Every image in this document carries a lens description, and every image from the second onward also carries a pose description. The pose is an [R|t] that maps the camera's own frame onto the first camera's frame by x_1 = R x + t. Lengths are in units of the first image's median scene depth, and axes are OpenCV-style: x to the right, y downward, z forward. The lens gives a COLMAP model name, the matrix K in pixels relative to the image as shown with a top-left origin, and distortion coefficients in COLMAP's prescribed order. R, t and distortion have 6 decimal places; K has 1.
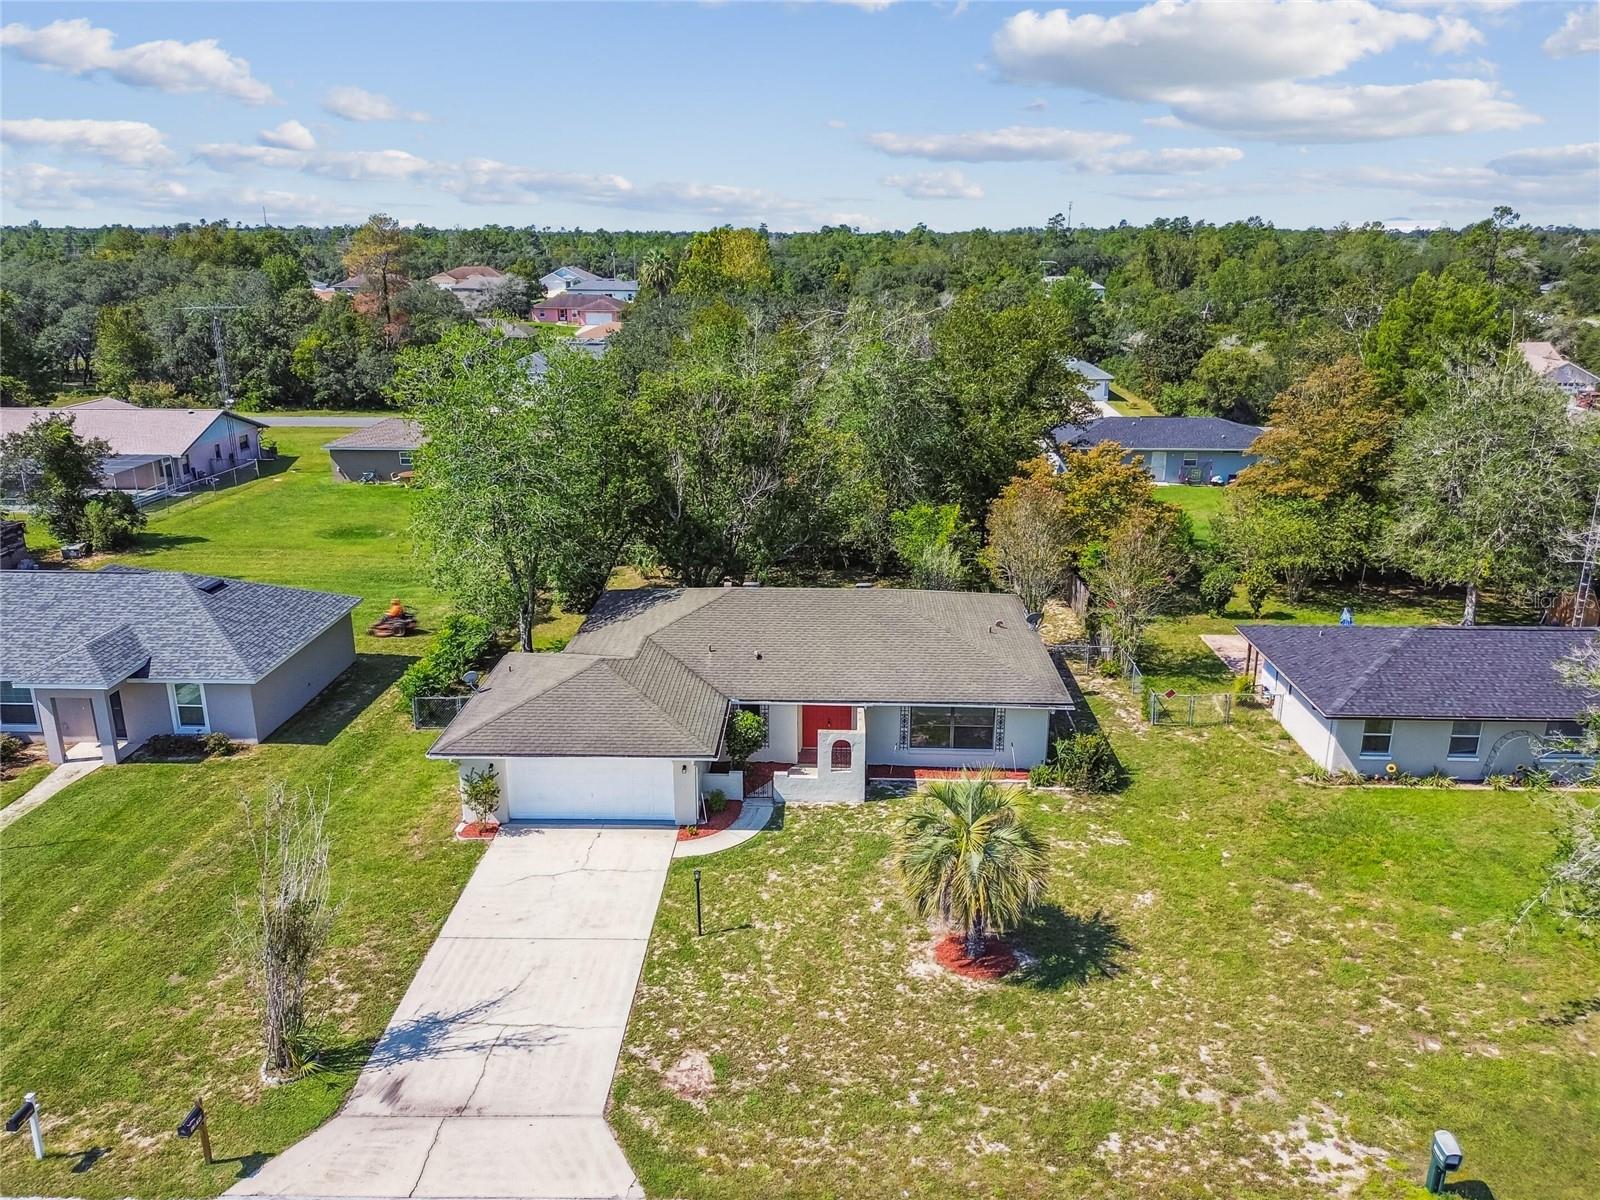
lens RADIAL K [[1169.4, 0, 800.0], [0, 1169.4, 600.0], [0, 0, 1]] dist [0.066945, -0.064484]
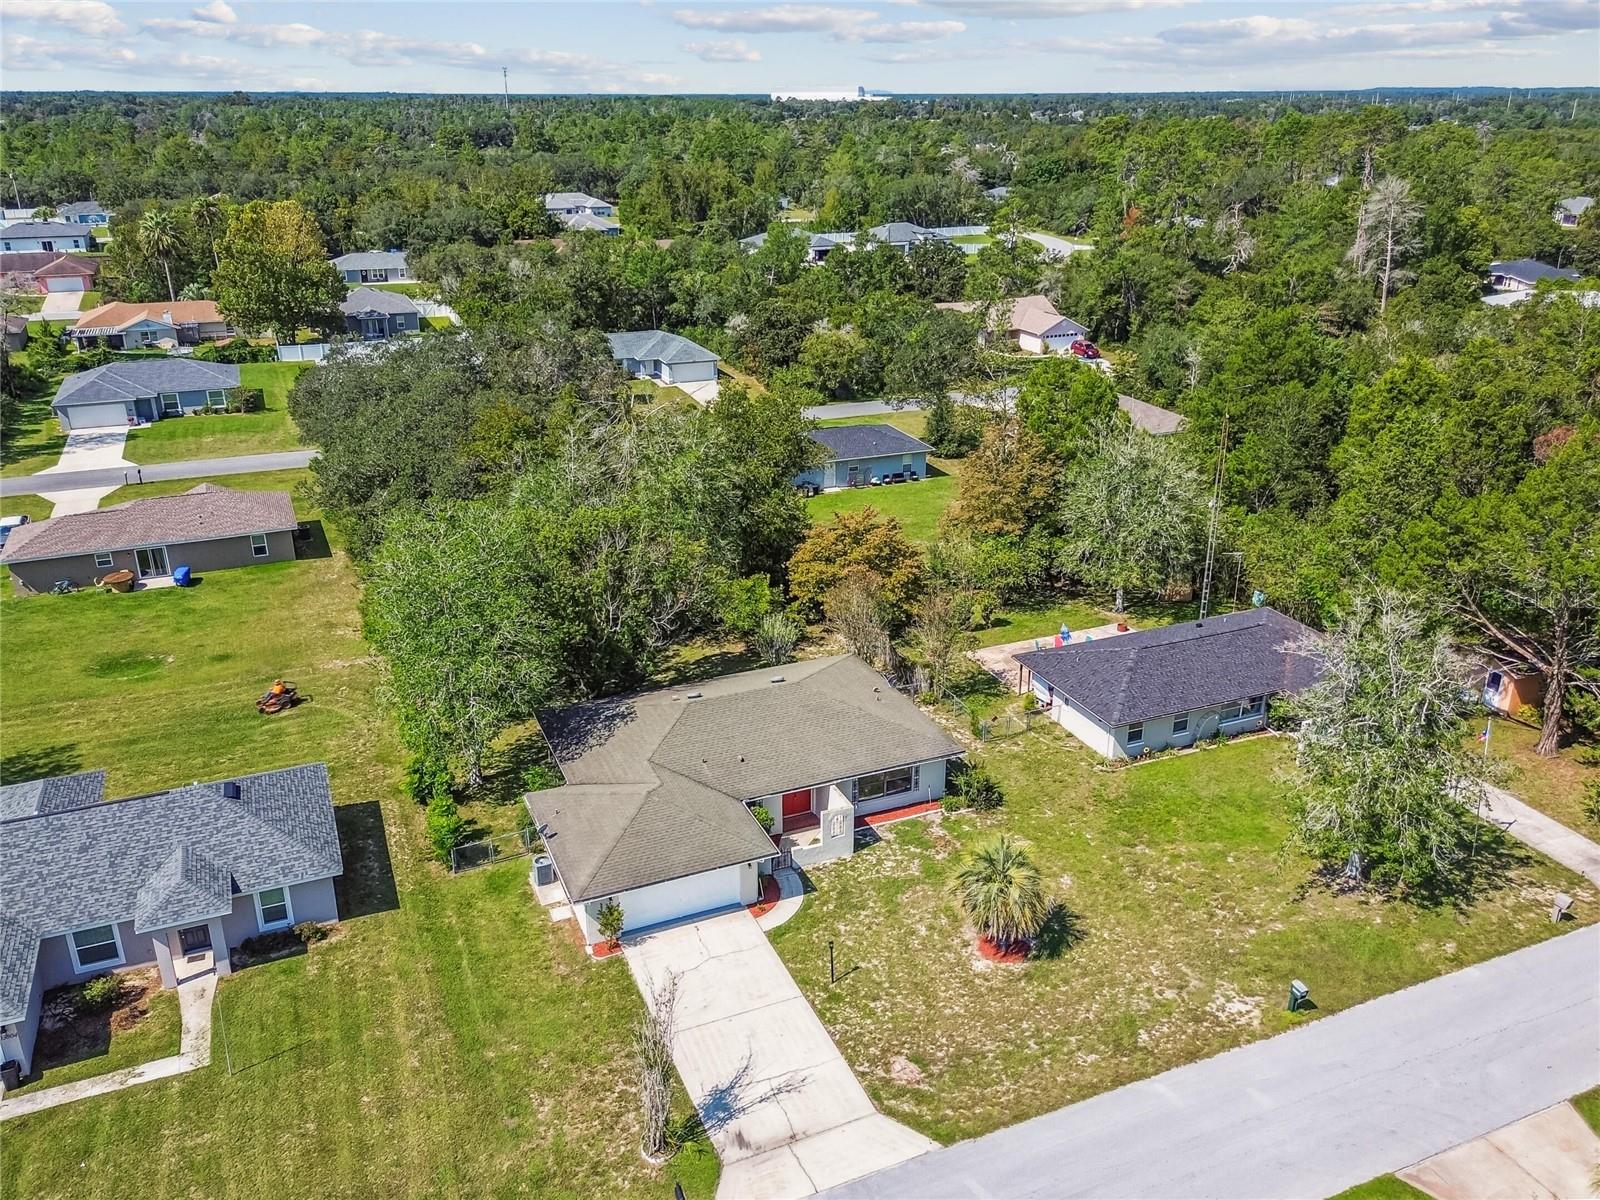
lens RADIAL K [[1254.9, 0, 797.8], [0, 1254.9, 595.6], [0, 0, 1]] dist [0.072082, -0.085767]
pose [[0.907634, -0.156868, 0.389349, -0.548534], [0.126857, 0.986683, 0.101807, -0.295590], [-0.400134, -0.043012, 0.915447, -0.333274]]
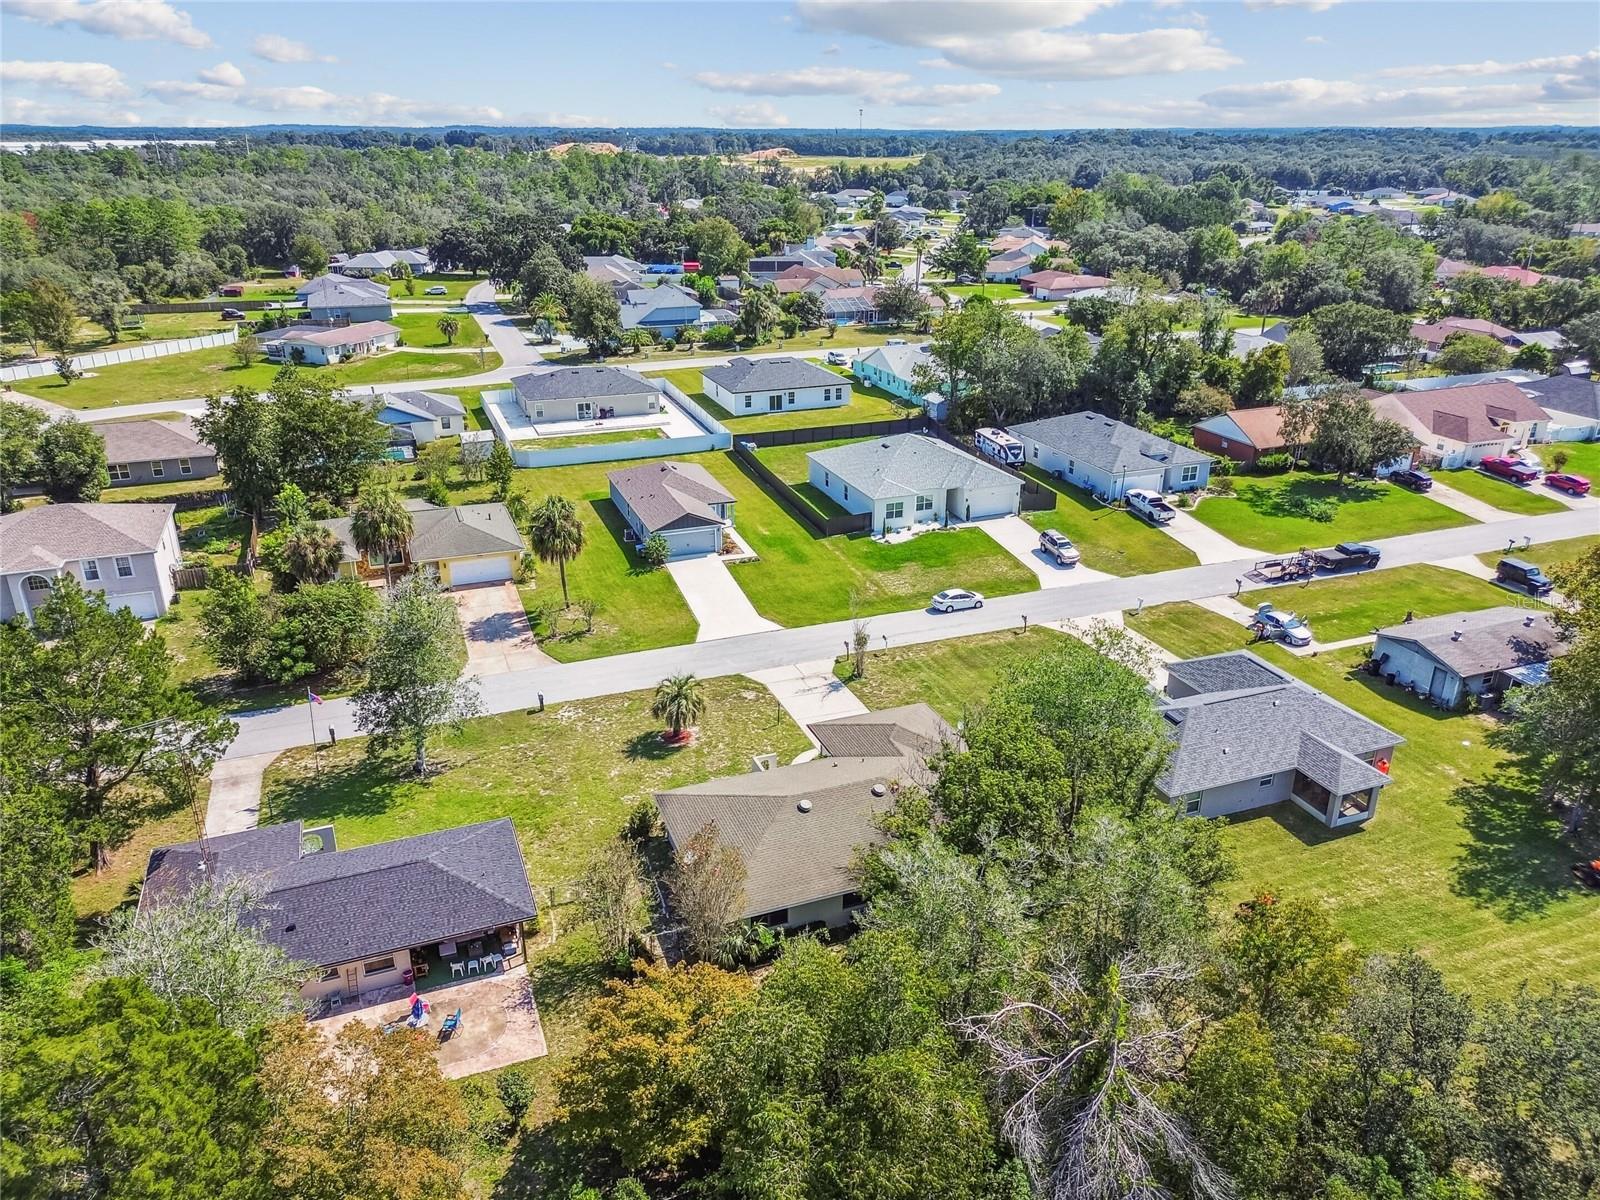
lens RADIAL K [[1133.4, 0, 802.6], [0, 1133.4, 602.6], [0, 0, 1]] dist [0.066813, -0.066086]
pose [[-0.919655, 0.148087, -0.363737, 0.629352], [-0.118142, 0.778962, 0.615841, -1.263968], [0.374535, 0.609334, -0.698882, 2.198296]]
